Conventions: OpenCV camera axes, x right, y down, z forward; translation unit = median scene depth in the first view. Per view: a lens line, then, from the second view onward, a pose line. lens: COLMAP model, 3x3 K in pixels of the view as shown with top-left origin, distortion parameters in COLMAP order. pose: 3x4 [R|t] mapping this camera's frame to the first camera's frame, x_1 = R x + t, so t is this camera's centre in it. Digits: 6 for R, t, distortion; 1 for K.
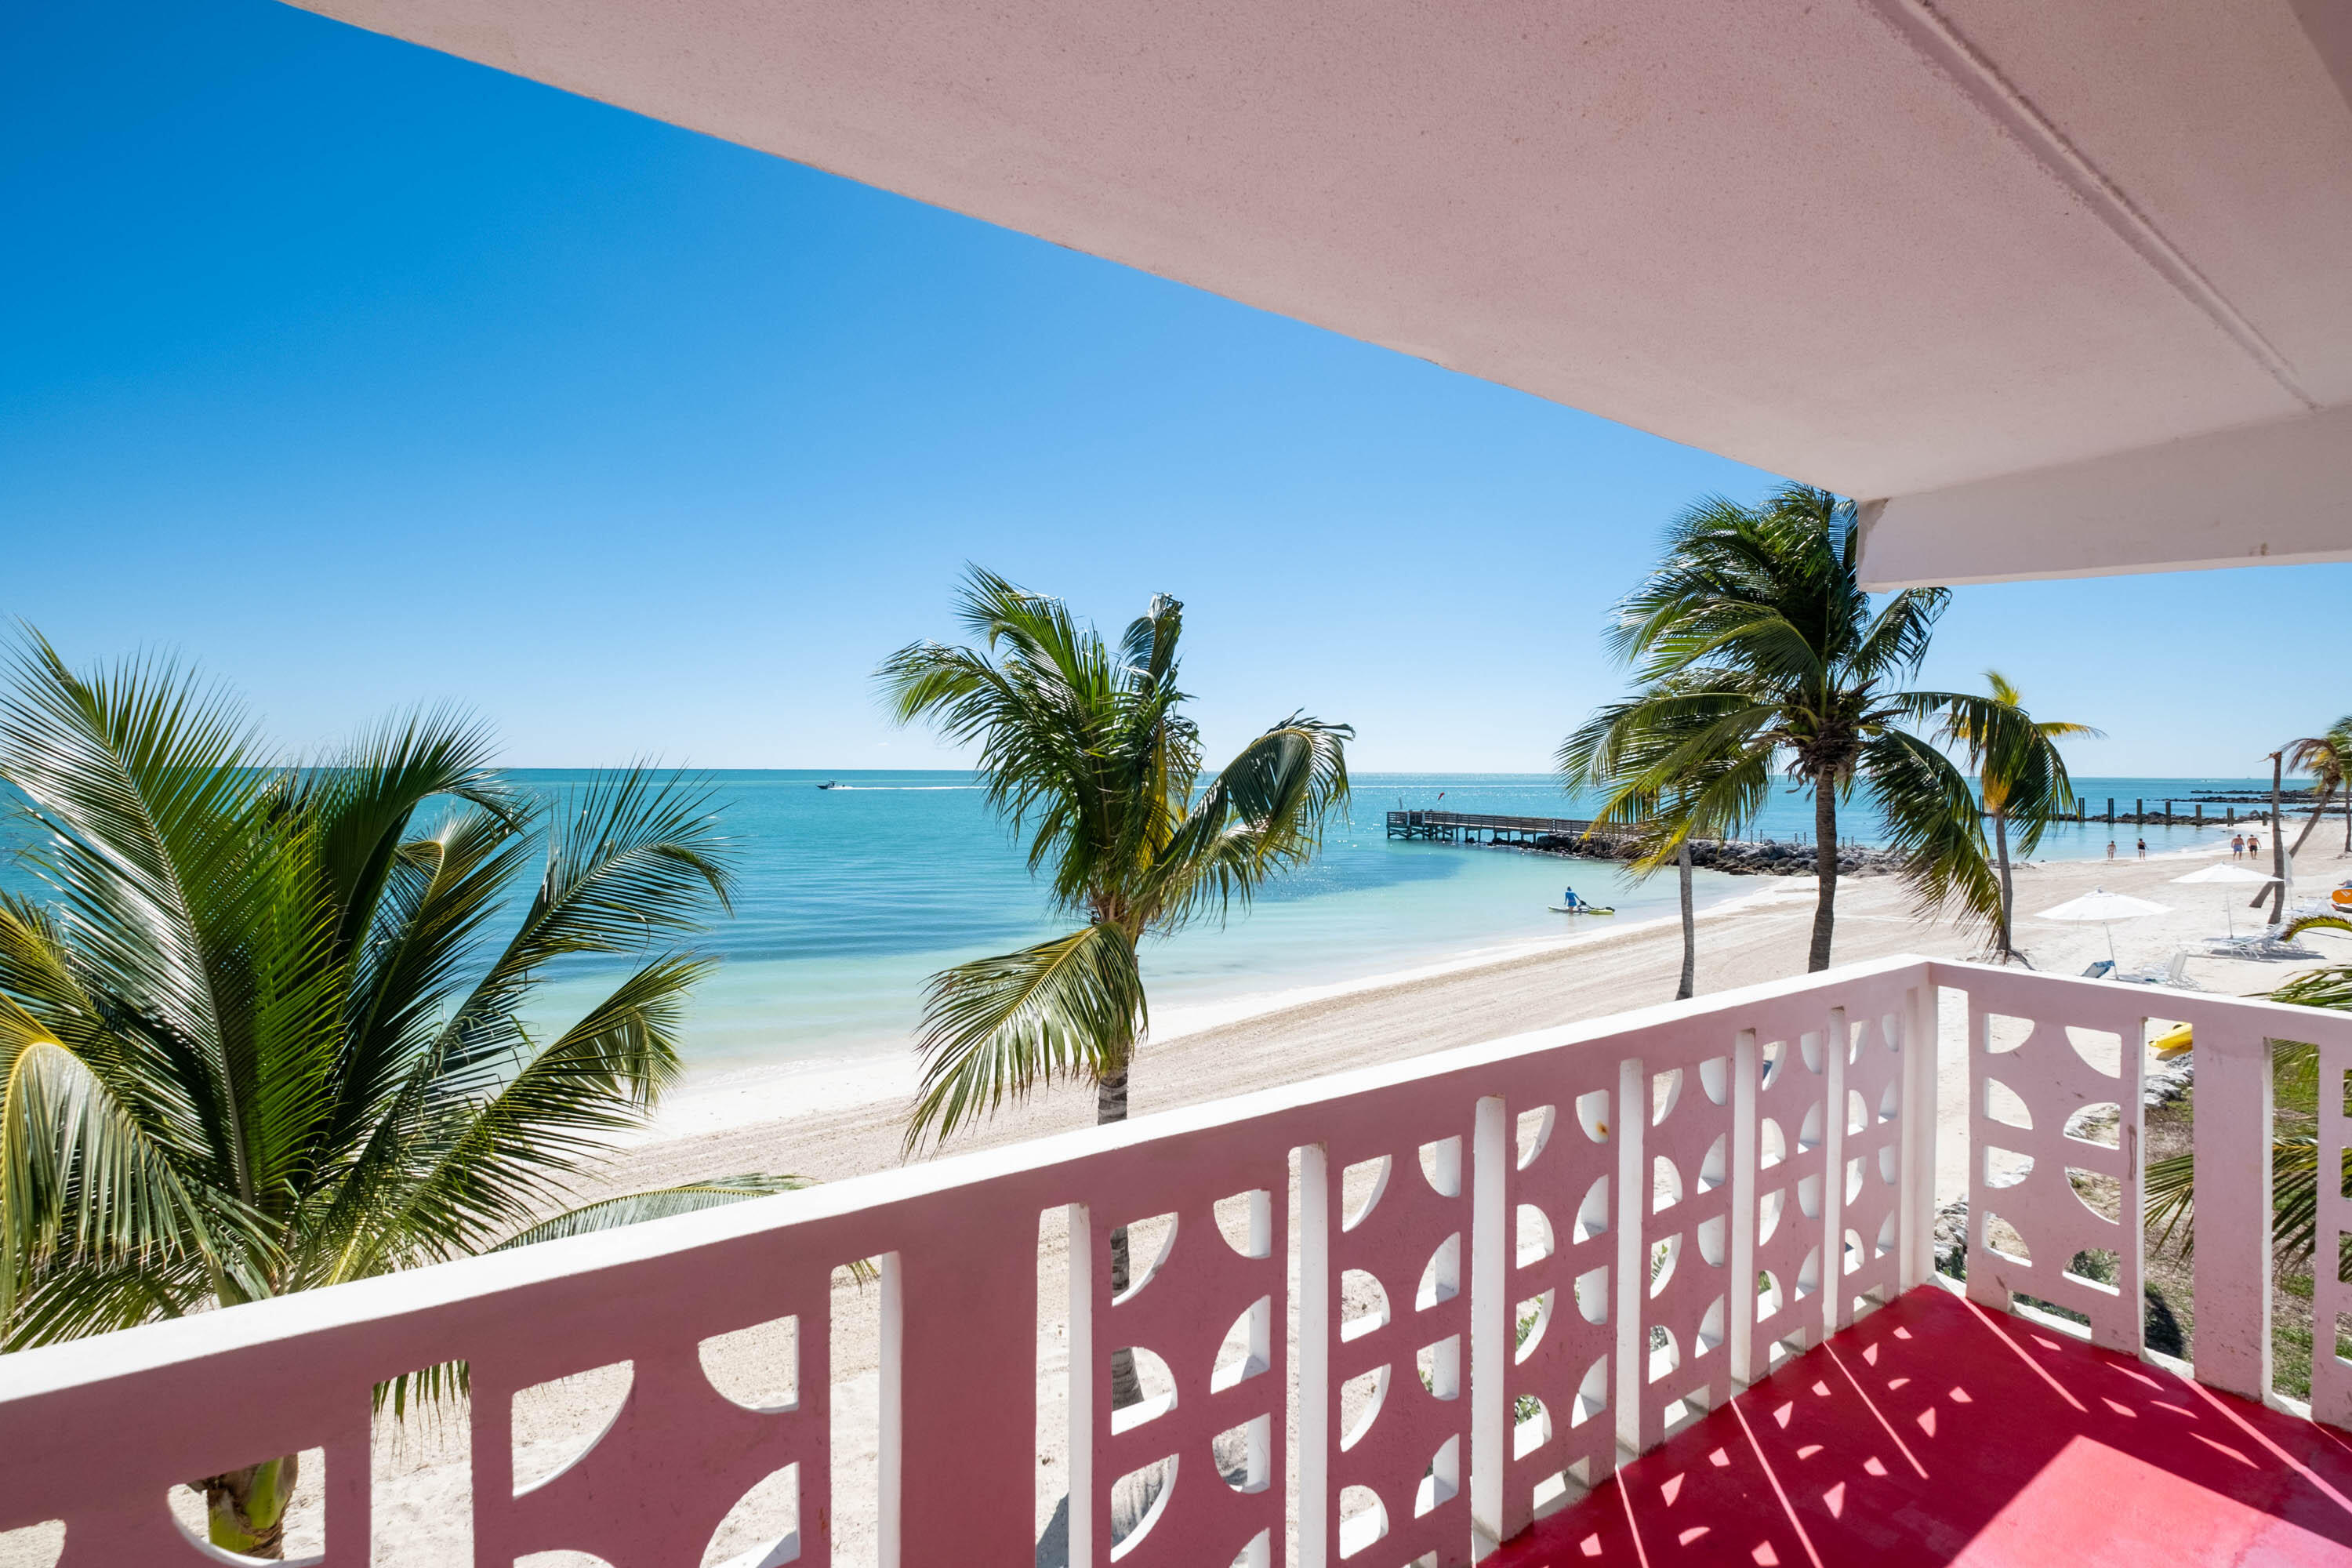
lens RADIAL K [[1022.2, 0, 1149.7], [0, 1022.2, 772.0], [0, 0, 1]] dist [-0.007549, -0.000046]
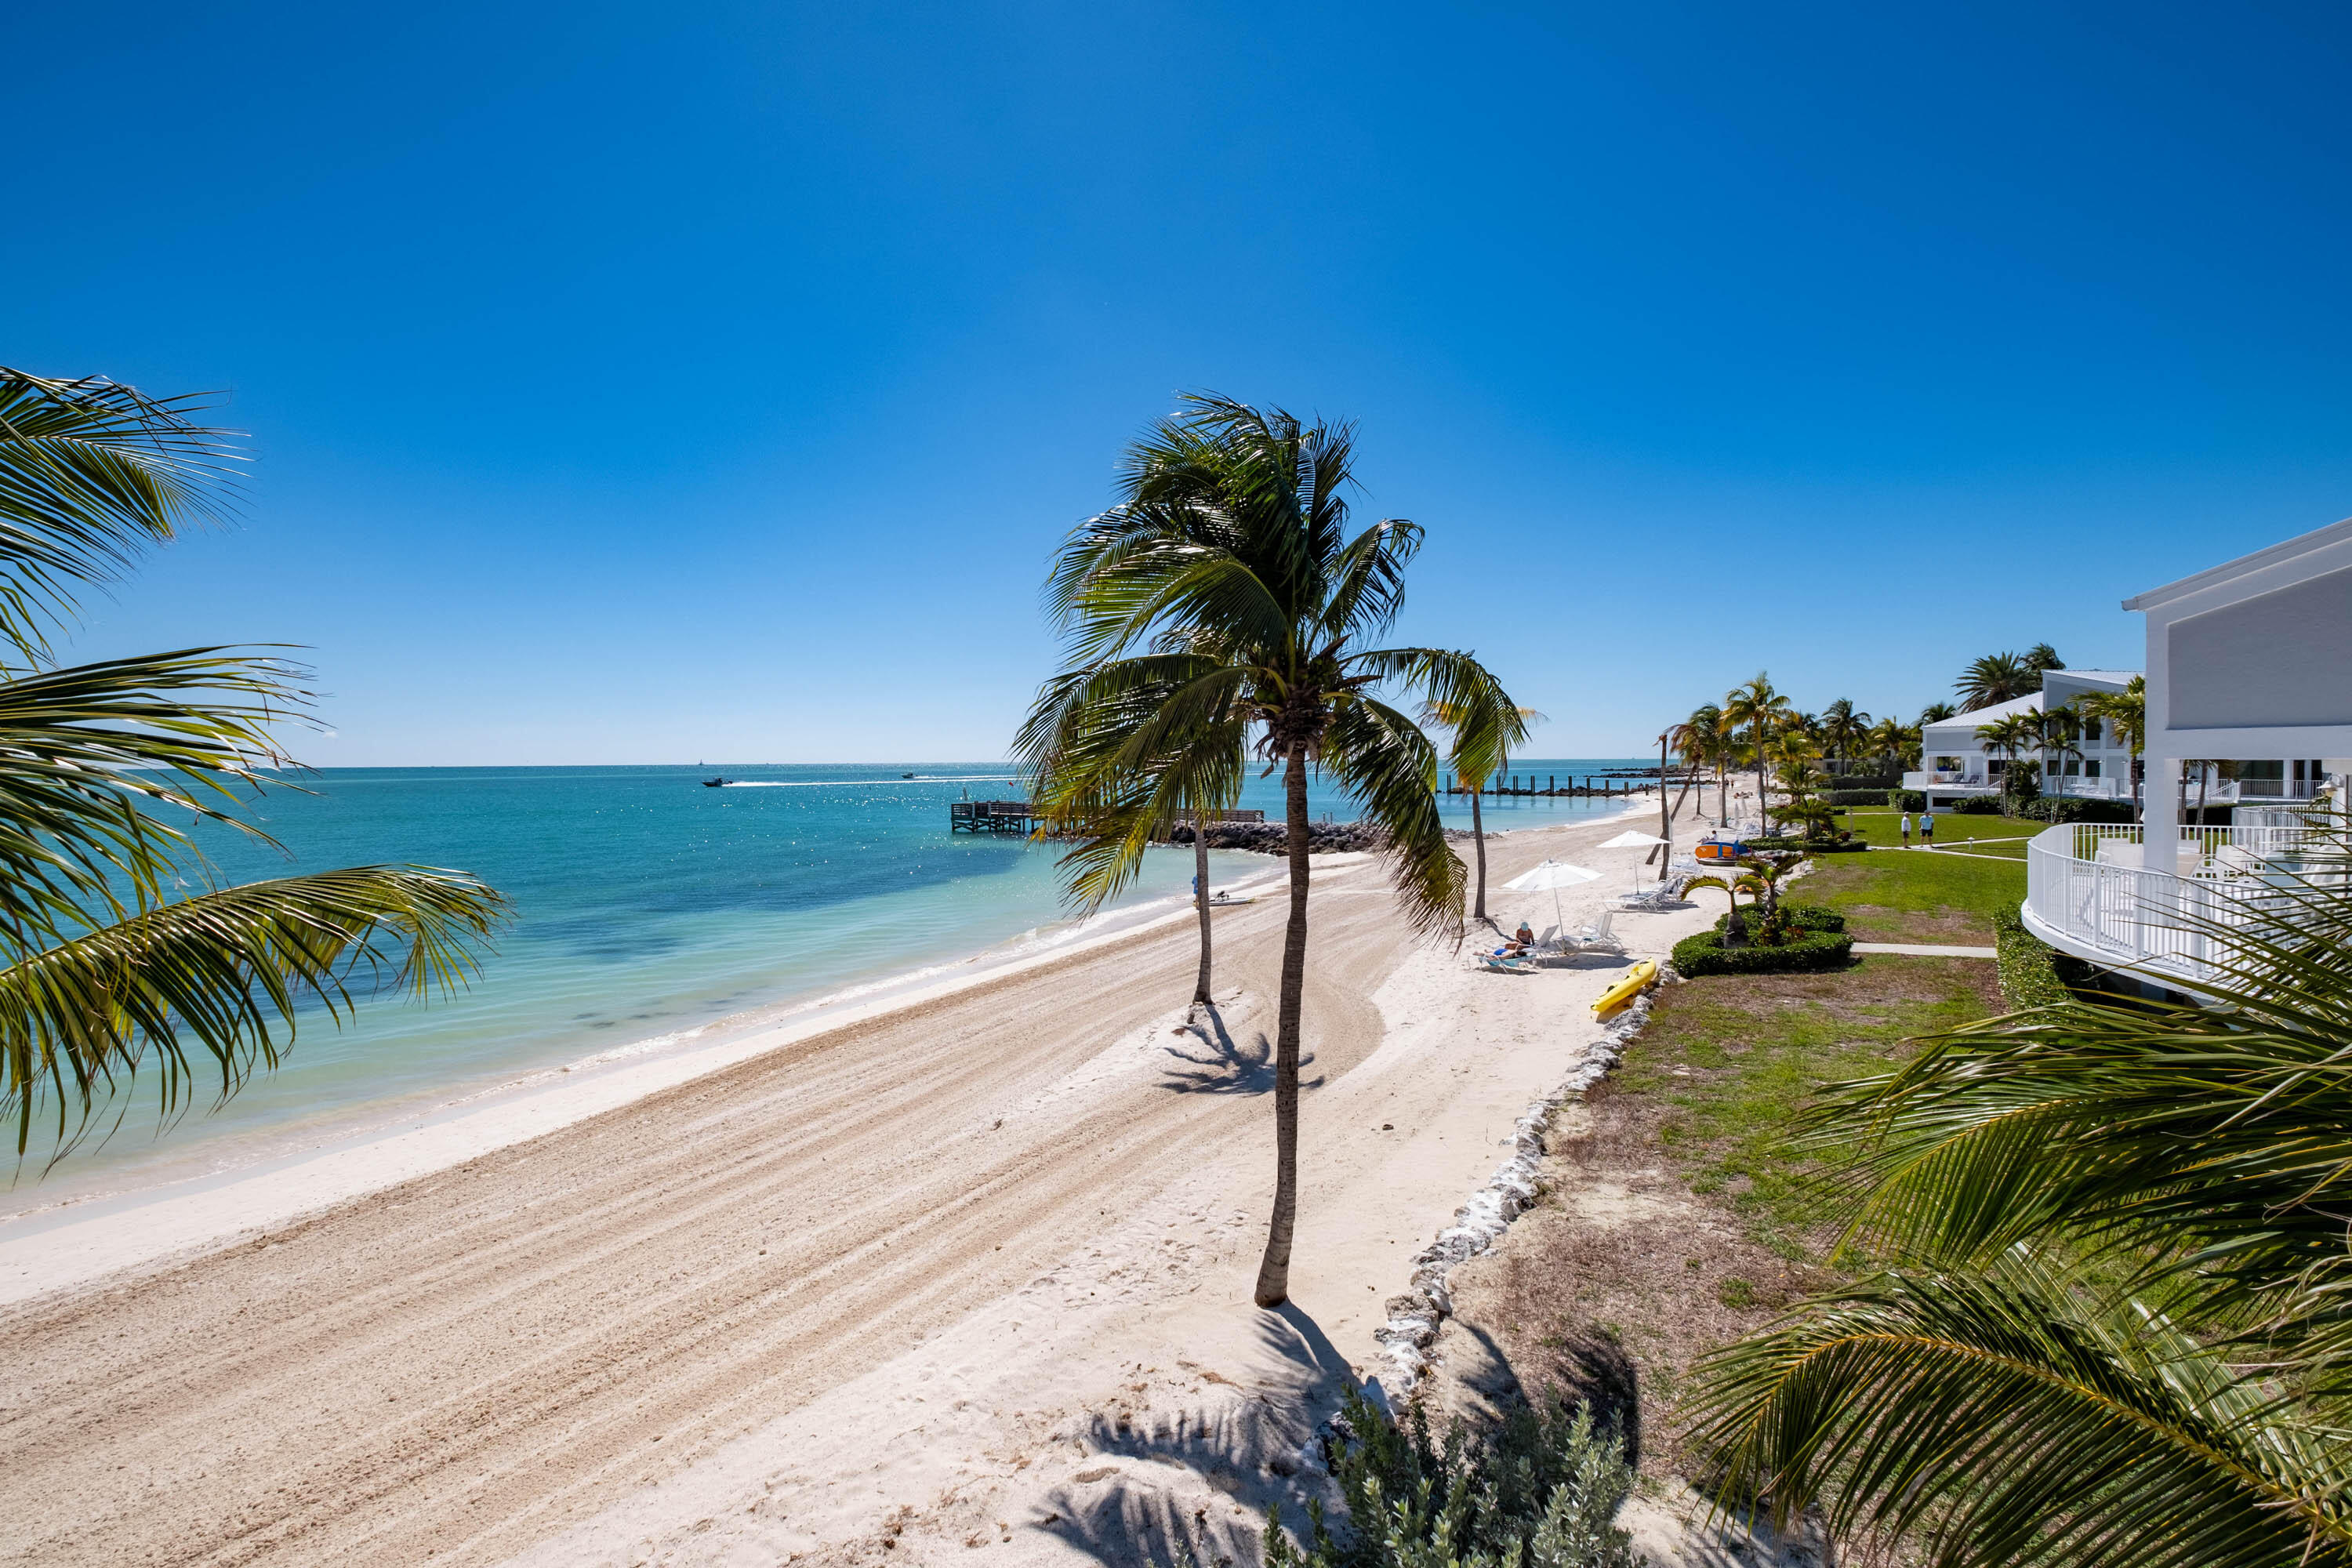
lens RADIAL K [[1022.2, 0, 1163.4], [0, 1022.2, 760.5], [0, 0, 1]] dist [-0.007549, -0.000046]
pose [[0.922152, -0.011465, 0.386658, 0.115155], [0.012364, 0.999924, 0.000162, 0.003515], [-0.386630, 0.004631, 0.922223, 0.131643]]
